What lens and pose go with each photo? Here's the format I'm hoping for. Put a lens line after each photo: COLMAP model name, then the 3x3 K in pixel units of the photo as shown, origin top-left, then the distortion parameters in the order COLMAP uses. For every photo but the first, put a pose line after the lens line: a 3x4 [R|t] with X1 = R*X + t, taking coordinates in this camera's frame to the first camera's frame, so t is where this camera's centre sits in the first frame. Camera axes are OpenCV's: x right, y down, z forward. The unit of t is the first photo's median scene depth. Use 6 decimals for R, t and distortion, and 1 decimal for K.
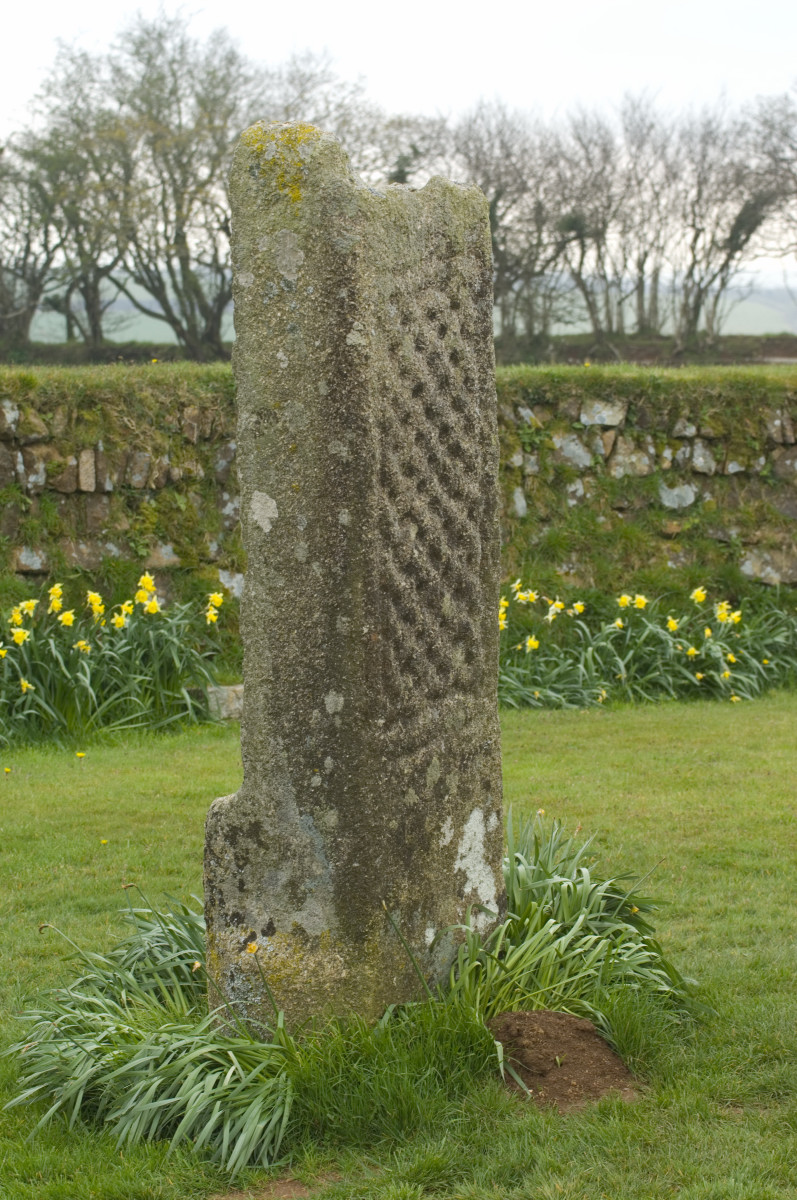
lens RADIAL K [[3831.2, 0, 398.4], [0, 3831.2, 599.5], [0, 0, 1]] dist [-0.311474, 0.000000]
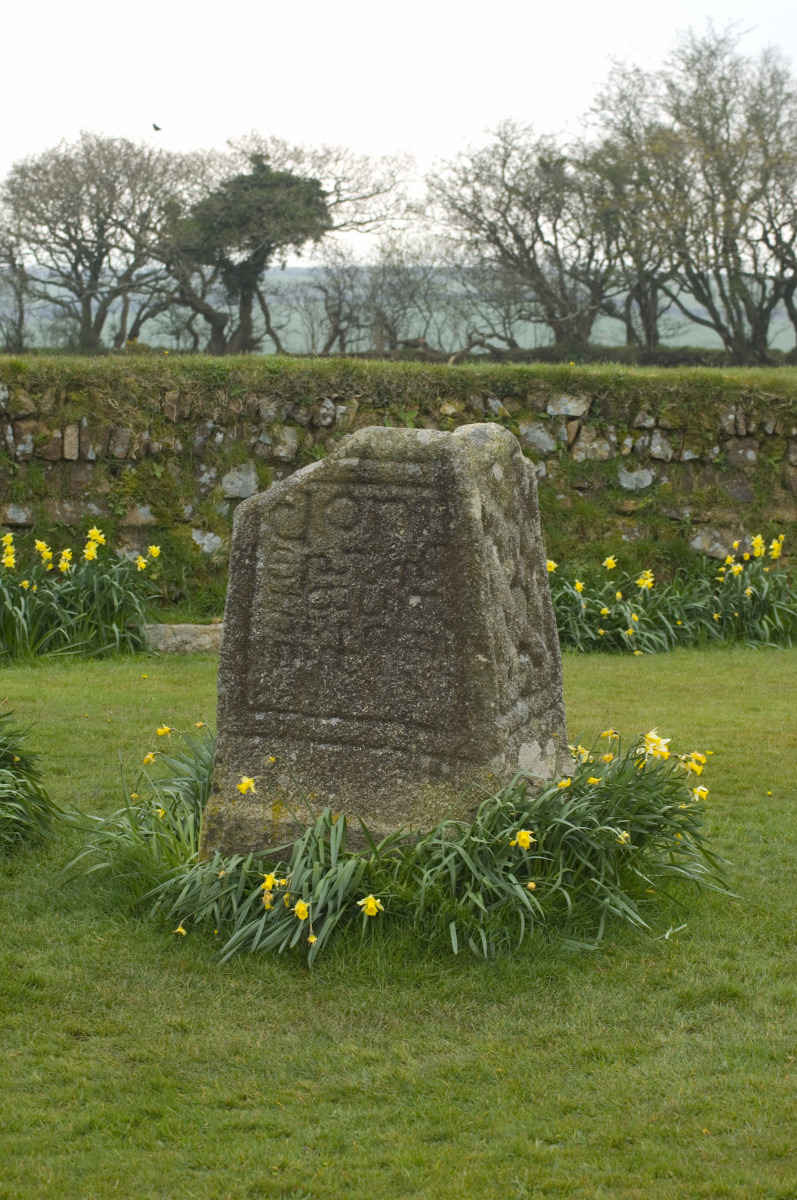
lens RADIAL K [[3831.2, 0, 398.8], [0, 3831.2, 600.4], [0, 0, 1]] dist [-0.311474, 0.000000]
pose [[0.980944, 0.029566, -0.192026, 0.226650], [-0.029880, 0.999553, 0.001261, 0.010228], [0.191978, 0.004501, 0.981389, -0.141888]]
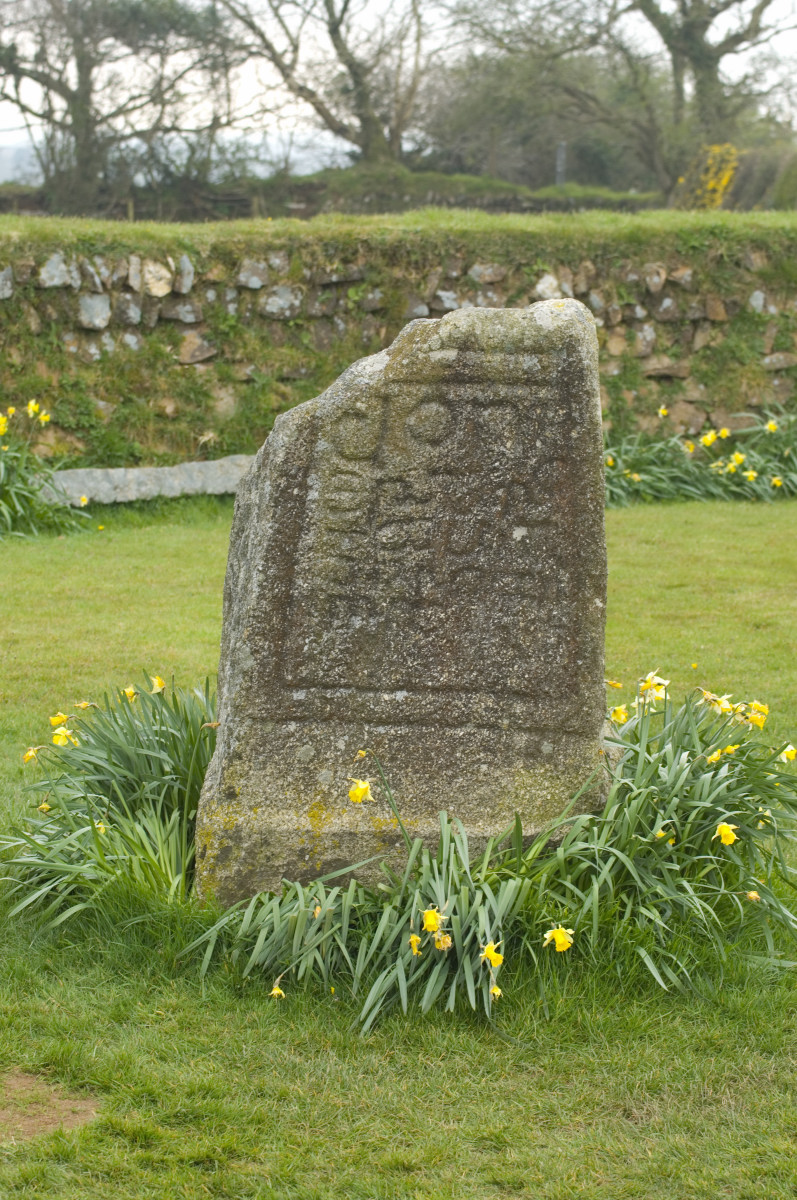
lens RADIAL K [[3831.2, 0, 398.4], [0, 3831.2, 600.4], [0, 0, 1]] dist [-0.311474, 0.000000]
pose [[0.973577, -0.019816, 0.227499, -0.194999], [0.011095, 0.999156, 0.039548, -0.007197], [-0.228091, -0.035979, 0.972975, 0.120910]]
